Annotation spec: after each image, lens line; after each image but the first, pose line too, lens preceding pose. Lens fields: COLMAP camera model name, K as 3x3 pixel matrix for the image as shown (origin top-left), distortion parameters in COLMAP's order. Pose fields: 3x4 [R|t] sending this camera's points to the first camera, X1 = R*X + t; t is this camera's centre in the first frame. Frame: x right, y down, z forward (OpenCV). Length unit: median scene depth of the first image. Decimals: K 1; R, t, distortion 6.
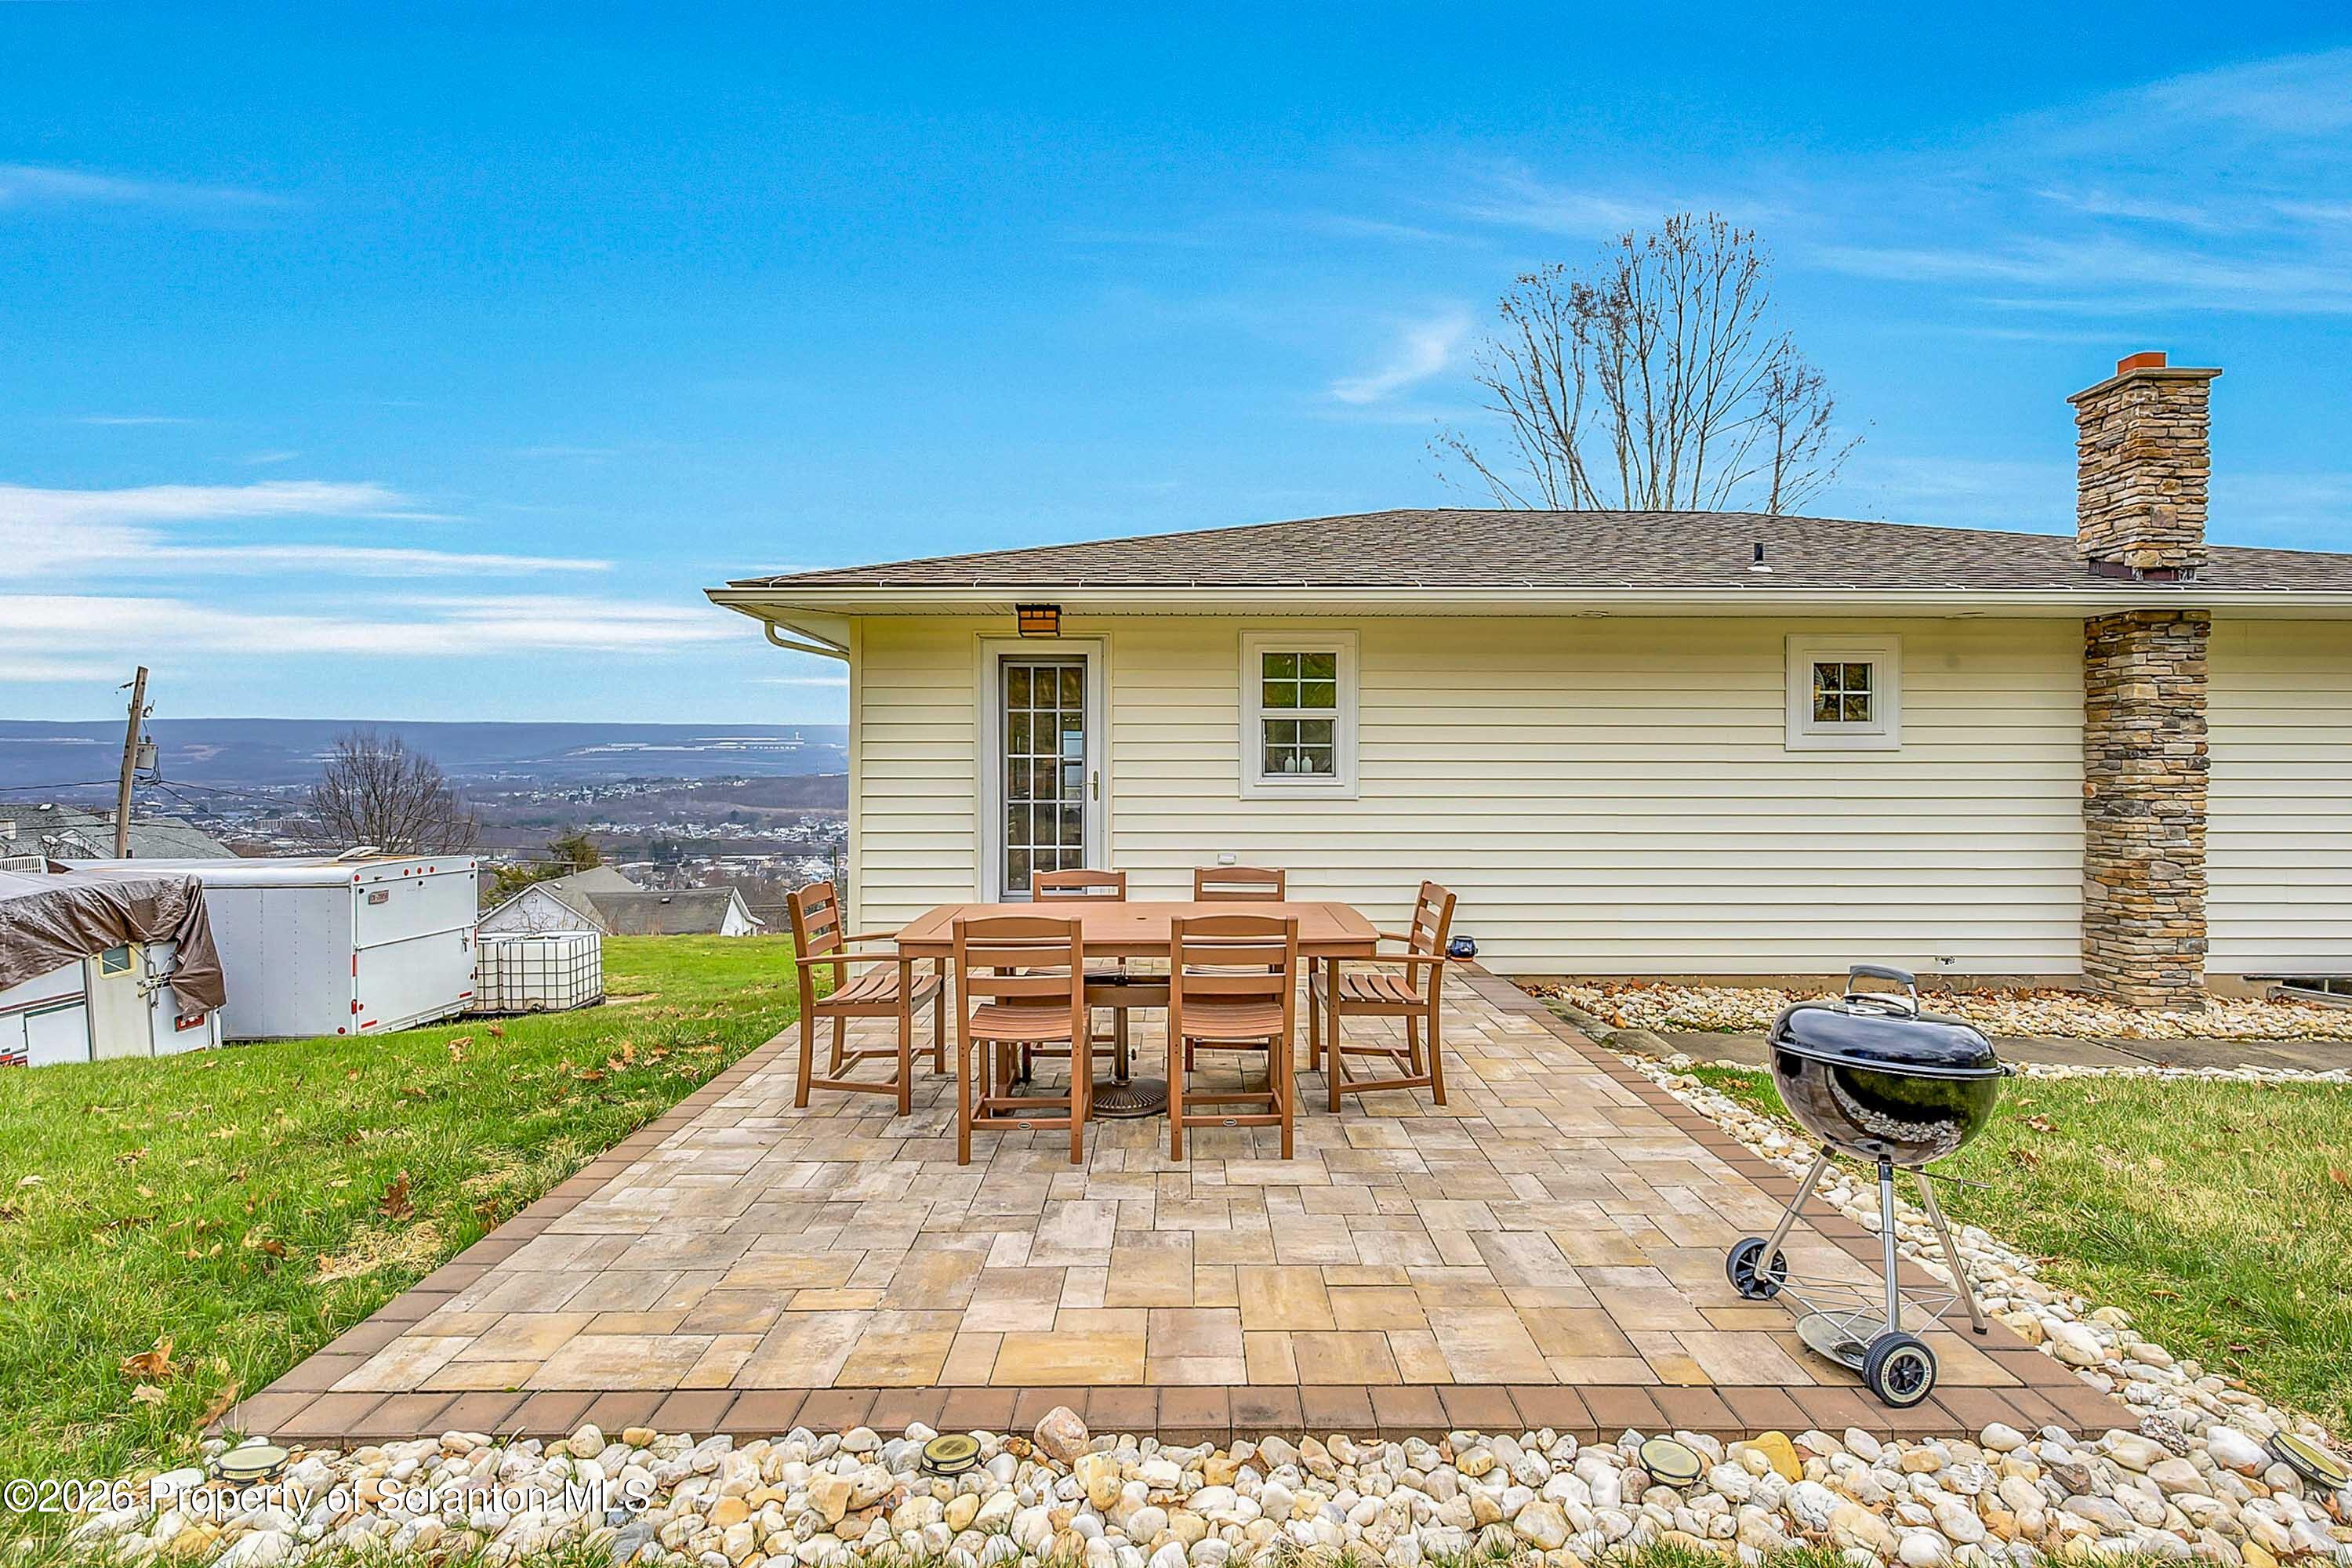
lens RADIAL K [[1104.6, 0, 1185.1], [0, 1104.6, 752.6], [0, 0, 1]] dist [0.002329, -0.000142]
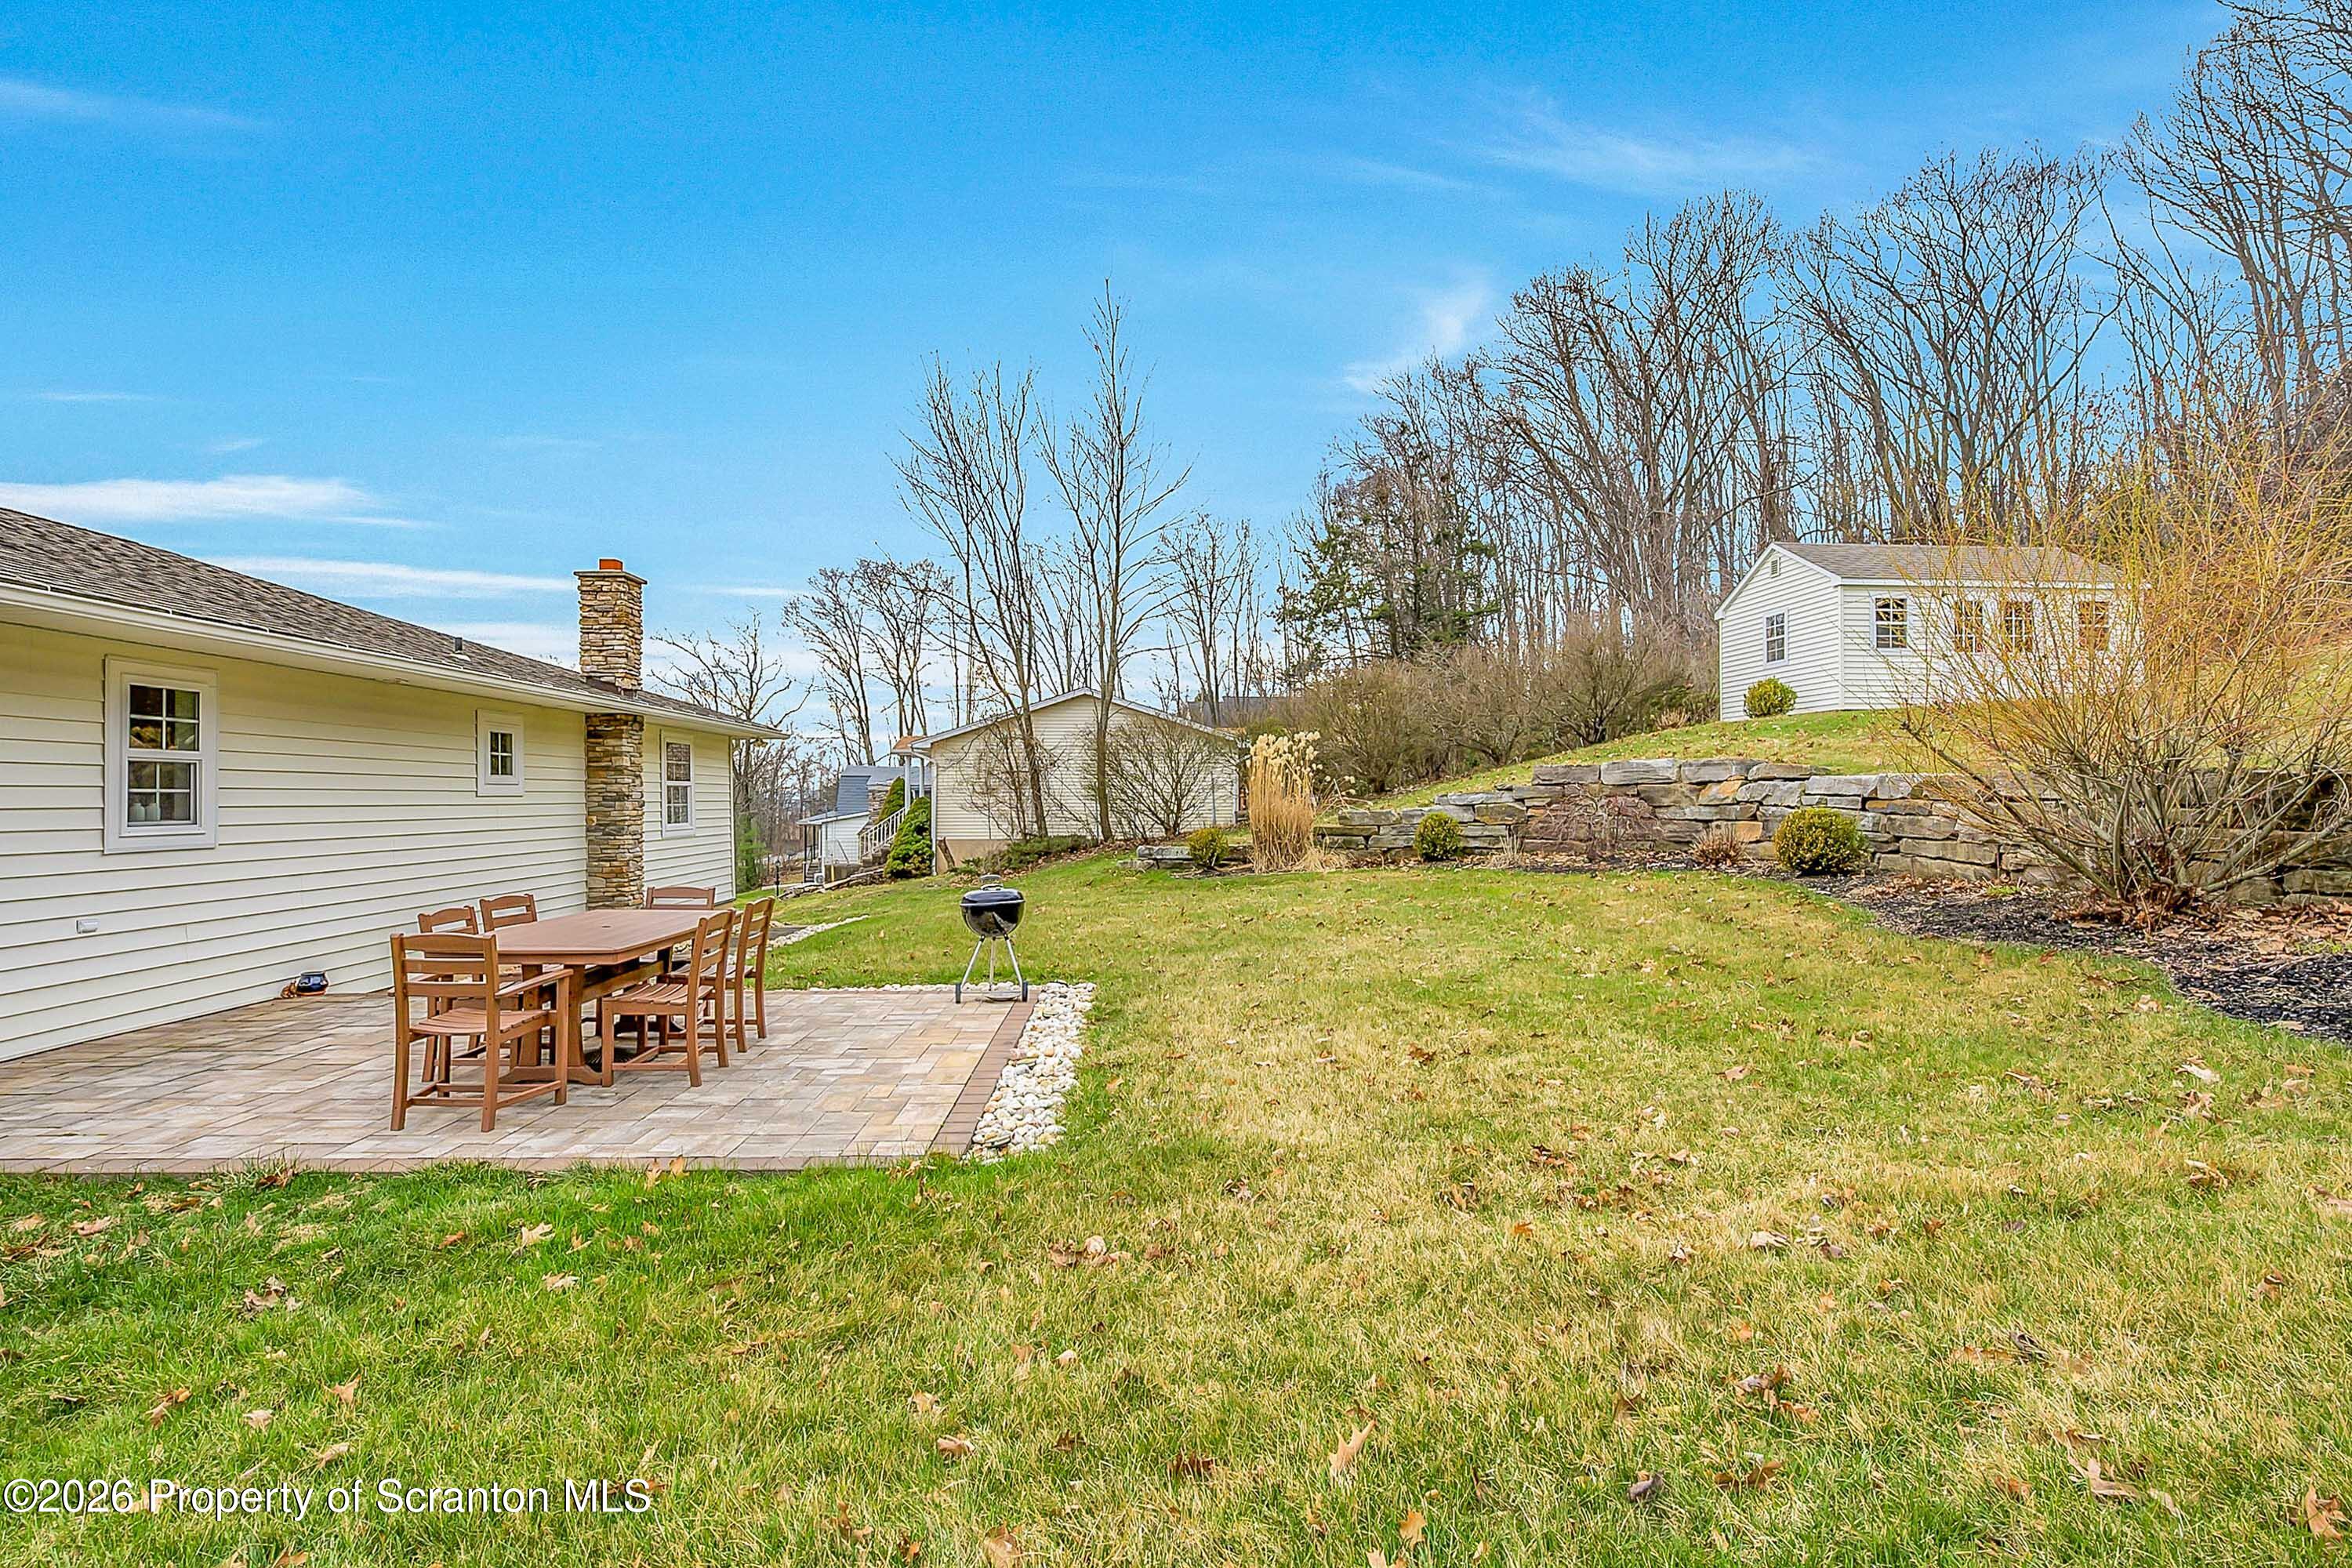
lens RADIAL K [[1042.7, 0, 1176.0], [0, 1042.7, 784.0], [0, 0, 1]] dist [0.000866, 0.000094]
pose [[-0.021604, 0.011032, 0.999706, -0.767338], [-0.004932, 0.999926, -0.011141, -0.006740], [-0.999754, -0.005172, -0.021548, 0.191443]]
